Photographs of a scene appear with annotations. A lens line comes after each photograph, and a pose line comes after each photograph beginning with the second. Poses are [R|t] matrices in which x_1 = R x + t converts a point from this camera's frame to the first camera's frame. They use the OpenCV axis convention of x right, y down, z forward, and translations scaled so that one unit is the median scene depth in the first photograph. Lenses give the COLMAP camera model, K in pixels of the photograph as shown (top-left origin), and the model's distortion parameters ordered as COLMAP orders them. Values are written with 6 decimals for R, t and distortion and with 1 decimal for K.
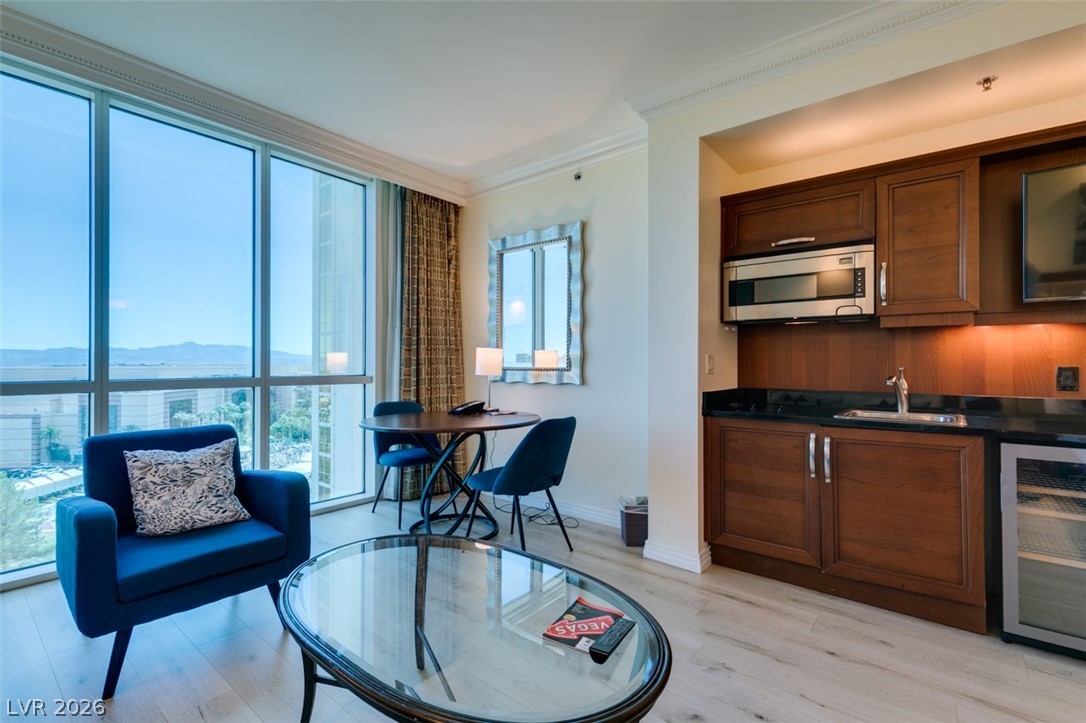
lens RADIAL K [[490.2, 0, 539.4], [0, 490.2, 361.3], [0, 0, 1]] dist [0.004707, -0.000882]
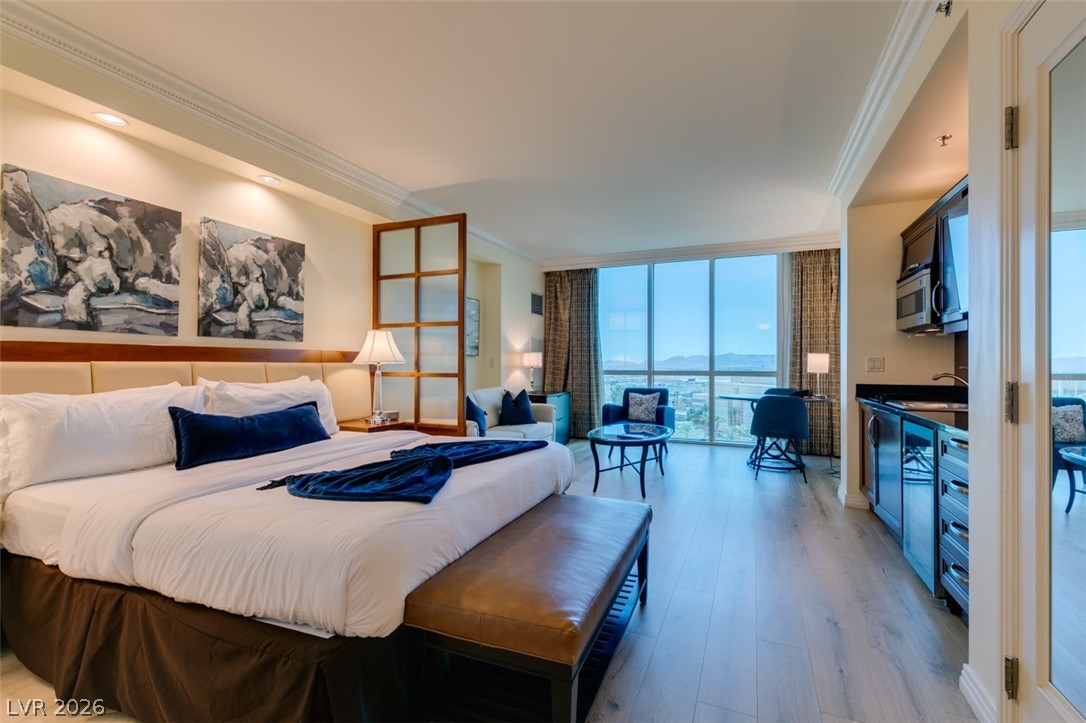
lens RADIAL K [[484.7, 0, 540.2], [0, 484.7, 364.5], [0, 0, 1]] dist [0.004565, -0.001044]
pose [[0.268113, -0.000373, -0.963387, 1.348729], [0.001055, 0.999999, -0.000093, 0.005280], [0.963387, -0.000992, 0.268113, -0.242668]]
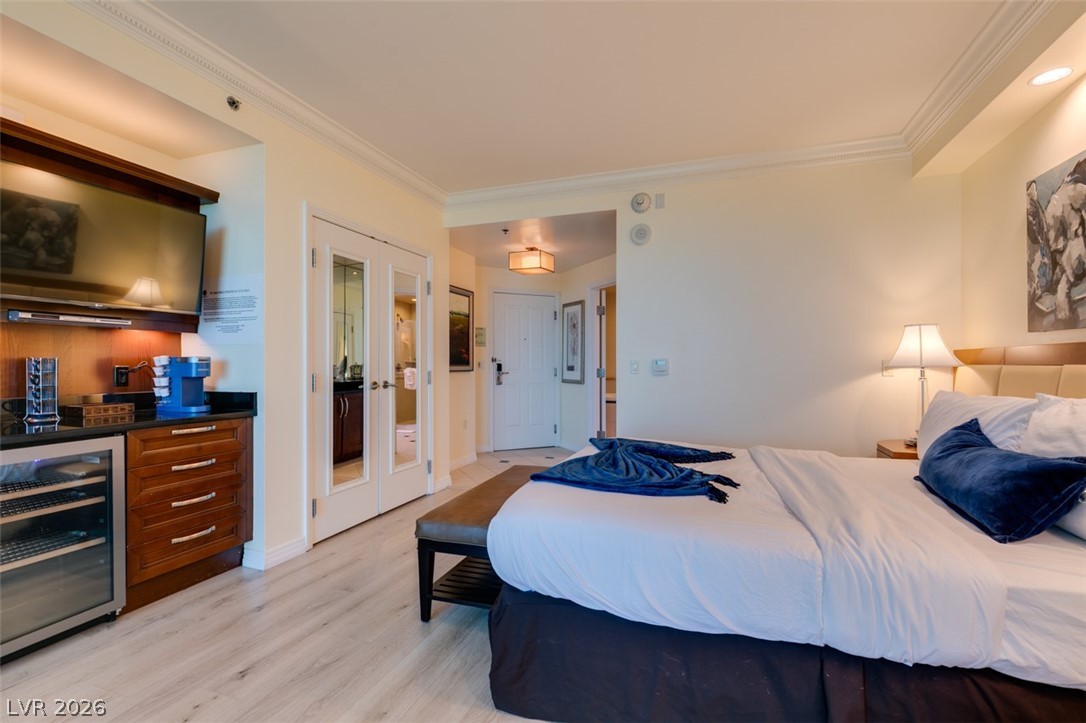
lens RADIAL K [[487.0, 0, 539.5], [0, 487.0, 365.6], [0, 0, 1]] dist [0.004354, 0.000080]
pose [[-0.329553, -0.005423, 0.944122, -0.125608], [-0.004260, 0.999982, 0.004257, 0.000629], [-0.944128, -0.002619, -0.329570, 0.213662]]
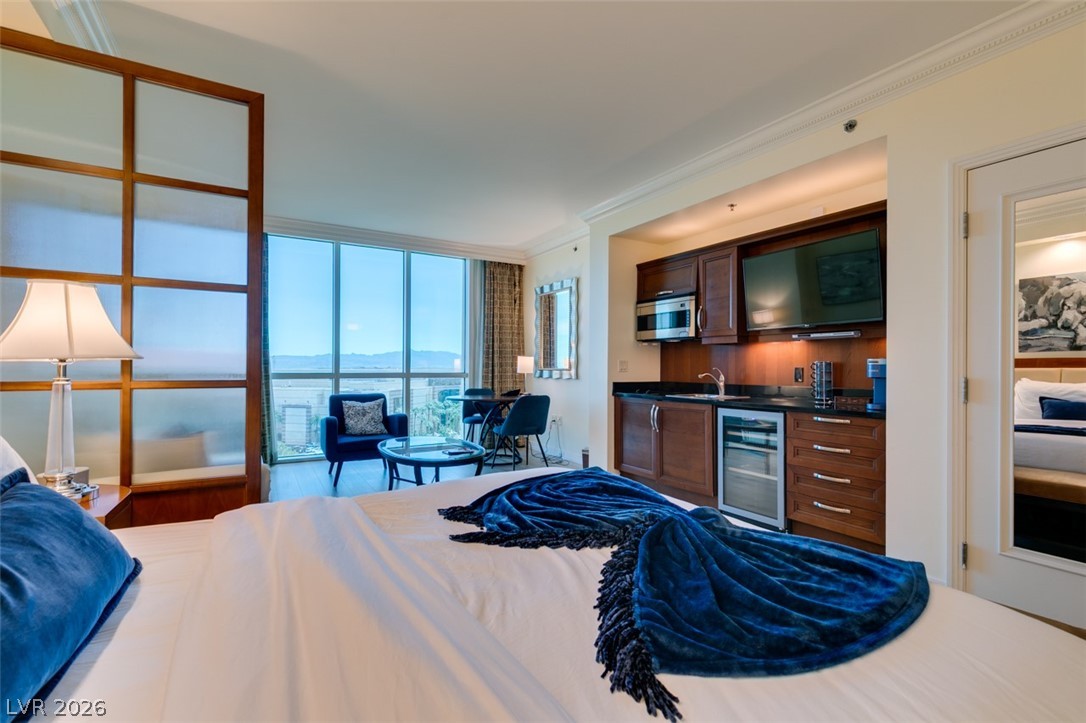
lens RADIAL K [[490.2, 0, 539.4], [0, 490.2, 361.3], [0, 0, 1]] dist [0.004707, -0.000882]
pose [[0.936939, -0.001652, -0.349489, 0.646584], [-0.001850, 0.999951, -0.009687, 0.006557], [0.349488, 0.009722, 0.936890, -0.659542]]
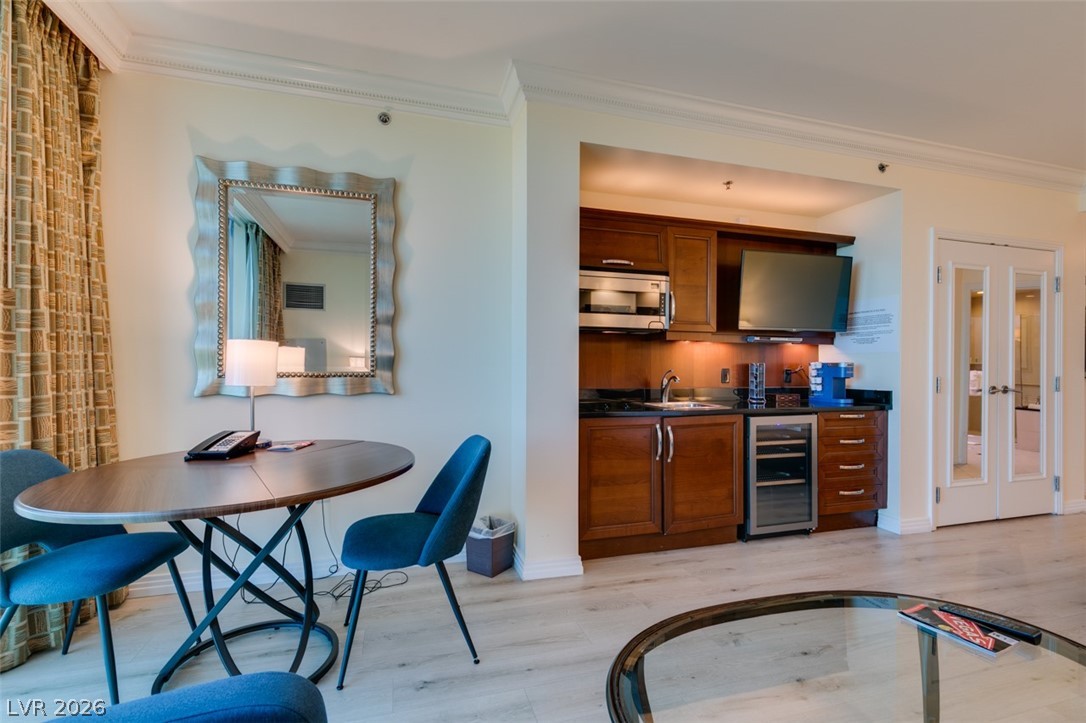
lens RADIAL K [[484.7, 0, 540.2], [0, 484.7, 364.5], [0, 0, 1]] dist [0.004565, -0.001044]
pose [[0.557596, 0.000463, 0.830112, -0.501330], [-0.007095, 0.999966, 0.004209, -0.003840], [-0.830082, -0.008237, 0.557580, 0.469545]]
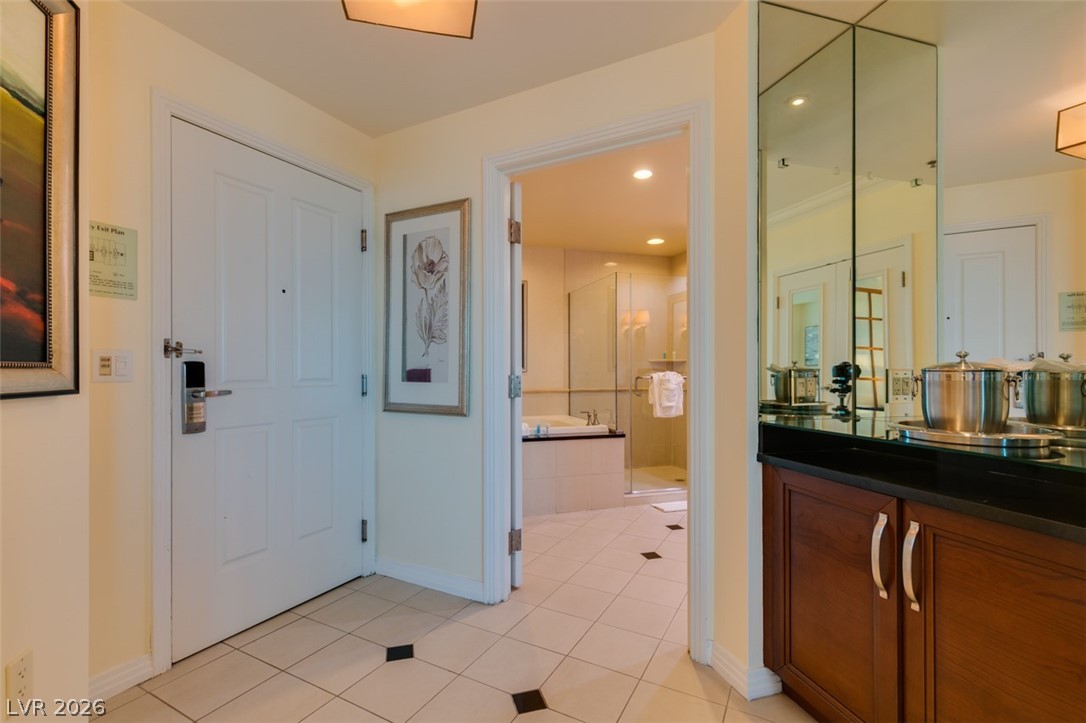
lens RADIAL K [[485.6, 0, 541.8], [0, 485.6, 367.7], [0, 0, 1]] dist [0.005813, -0.001249]
pose [[-0.828182, -0.002501, 0.560454, 1.238338], [-0.004753, 0.999985, -0.002561, 0.008942], [-0.560440, -0.004785, -0.828182, -0.055123]]
